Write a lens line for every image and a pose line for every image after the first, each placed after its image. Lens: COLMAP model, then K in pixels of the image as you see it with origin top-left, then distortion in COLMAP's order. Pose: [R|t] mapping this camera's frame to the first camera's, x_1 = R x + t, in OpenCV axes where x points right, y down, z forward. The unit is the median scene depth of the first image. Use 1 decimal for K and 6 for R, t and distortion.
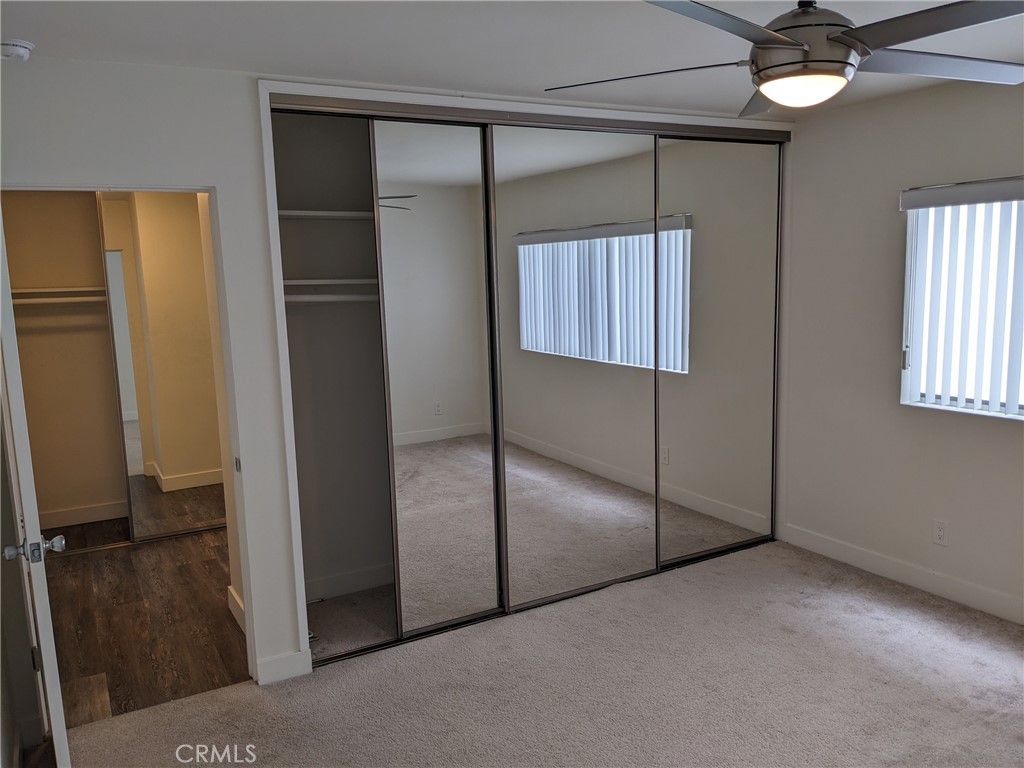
lens RADIAL K [[811.2, 0, 522.4], [0, 811.2, 384.5], [0, 0, 1]] dist [-0.006566, -0.014520]
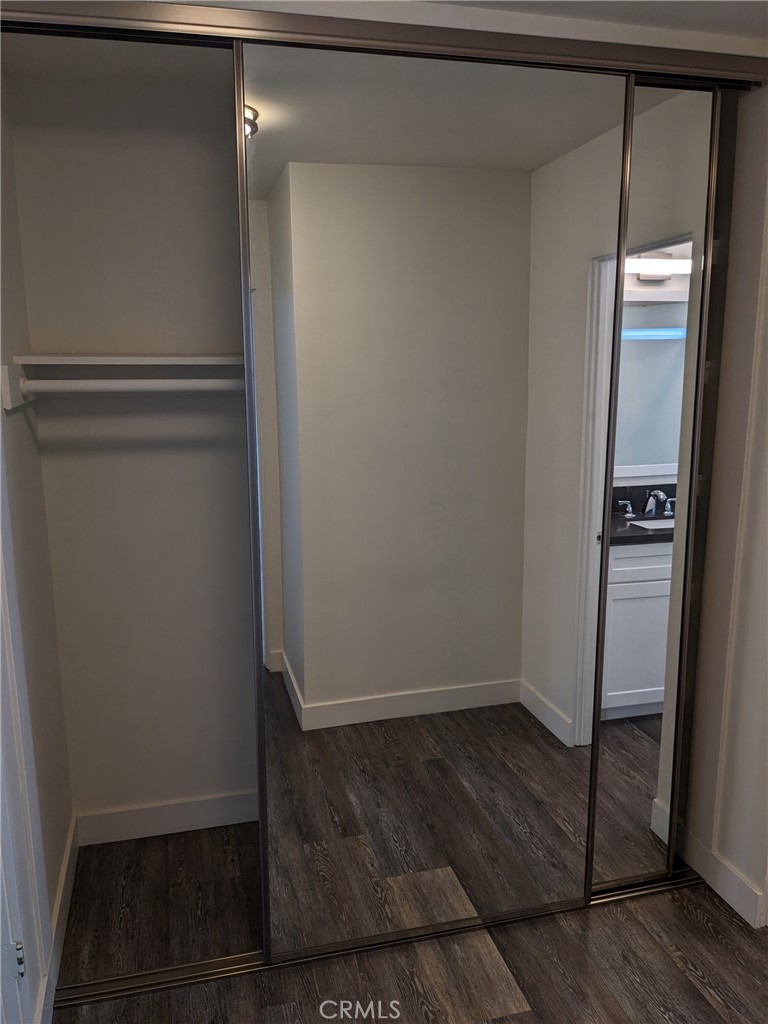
lens RADIAL K [[811.2, 0, 379.6], [0, 811.2, 515.5], [0, 0, 1]] dist [-0.006566, -0.014520]
pose [[0.962648, 0.079353, -0.258867, -0.306039], [-0.068018, 0.996304, 0.052466, -0.060866], [0.262074, -0.032899, 0.964487, 0.563056]]
